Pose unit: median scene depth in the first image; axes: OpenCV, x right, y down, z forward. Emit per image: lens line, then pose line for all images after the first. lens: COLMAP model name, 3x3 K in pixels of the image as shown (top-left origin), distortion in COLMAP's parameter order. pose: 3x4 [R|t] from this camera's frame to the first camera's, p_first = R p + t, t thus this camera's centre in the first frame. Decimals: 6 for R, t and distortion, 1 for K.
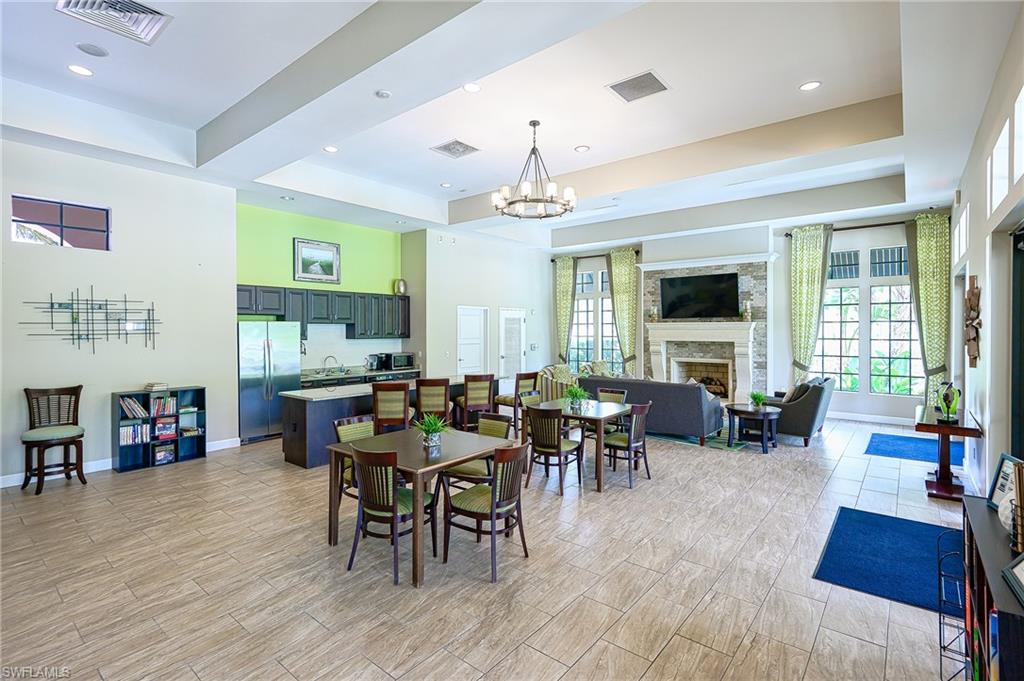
lens RADIAL K [[480.2, 0, 512.0], [0, 480.2, 340.5], [0, 0, 1]] dist [0.001128, 0.000097]
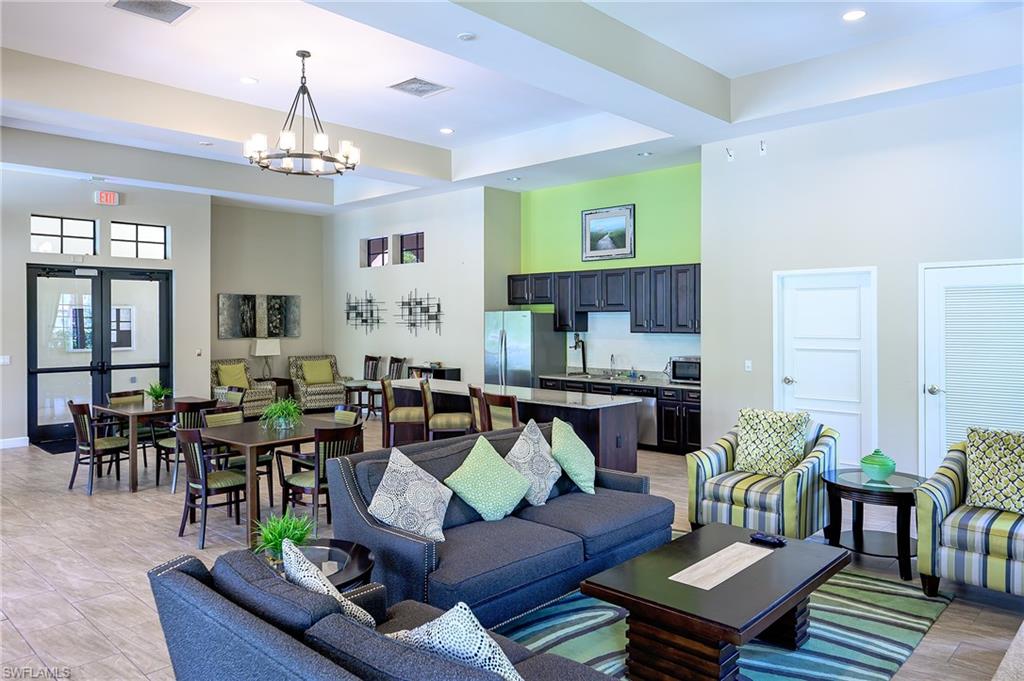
lens RADIAL K [[696.3, 0, 512.0], [0, 696.3, 340.5], [0, 0, 1]] dist [0.005799, 0.002465]
pose [[-0.074499, 0.035396, -0.996593, 0.776485], [-0.020015, 0.999115, 0.036982, -0.028481], [0.997020, 0.022702, -0.073725, 0.962161]]
